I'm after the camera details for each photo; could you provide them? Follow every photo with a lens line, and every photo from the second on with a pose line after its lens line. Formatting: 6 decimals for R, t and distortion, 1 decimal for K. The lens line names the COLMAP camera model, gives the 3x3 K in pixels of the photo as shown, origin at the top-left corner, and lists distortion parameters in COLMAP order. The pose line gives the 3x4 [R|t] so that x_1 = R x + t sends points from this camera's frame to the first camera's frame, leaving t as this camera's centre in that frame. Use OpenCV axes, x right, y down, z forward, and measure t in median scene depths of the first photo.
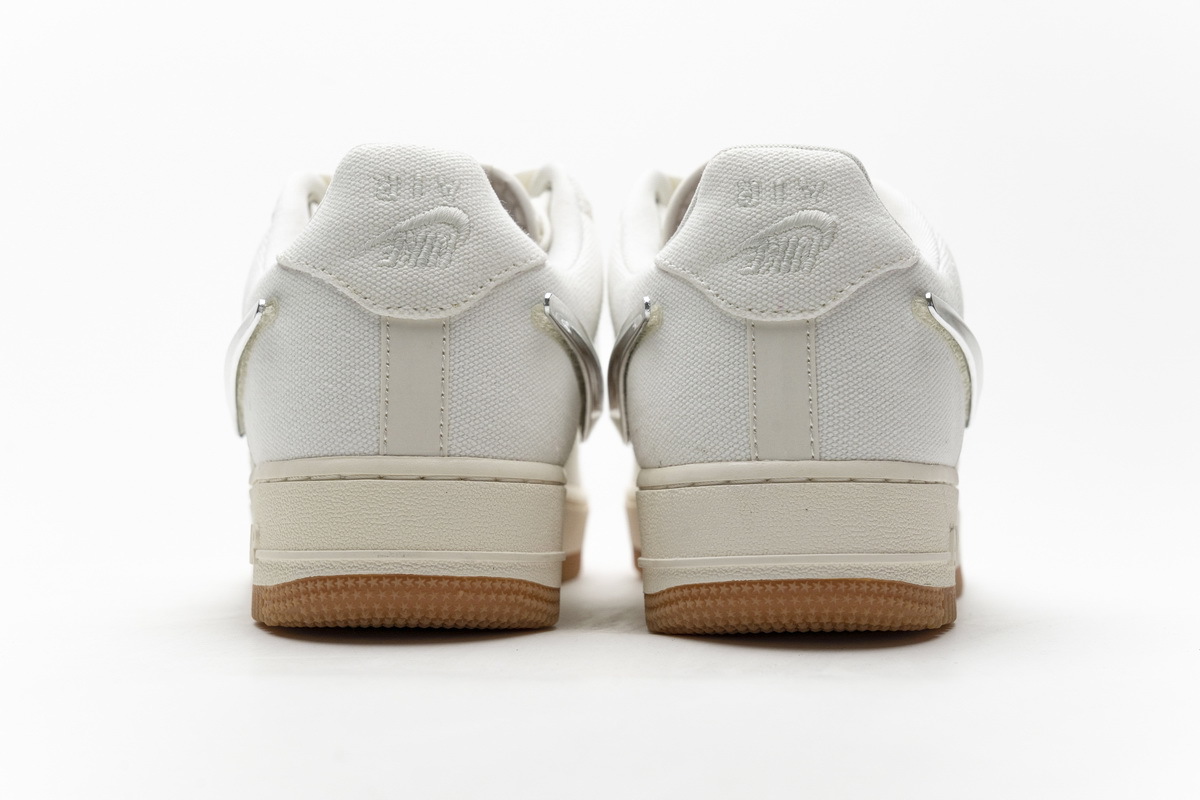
lens RADIAL K [[2381.6, 0, 600.6], [0, 2381.6, 403.4], [0, 0, 1]] dist [0.014681, 0.000000]
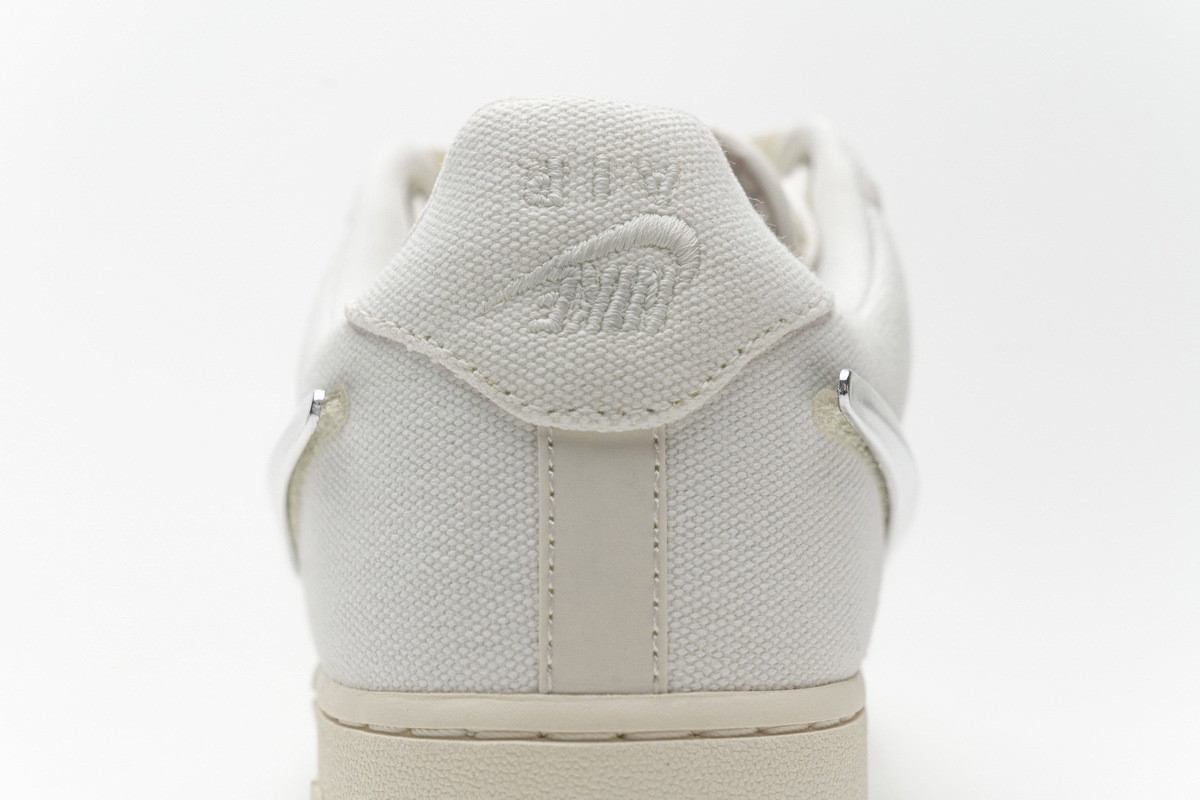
lens RADIAL K [[2381.6, 0, 597.5], [0, 2381.6, 396.7], [0, 0, 1]] dist [0.014681, 0.000000]
pose [[0.998076, -0.015056, -0.060143, -0.046387], [0.016746, 0.999476, 0.027706, -0.057281], [0.059695, -0.028660, 0.997805, 0.467976]]
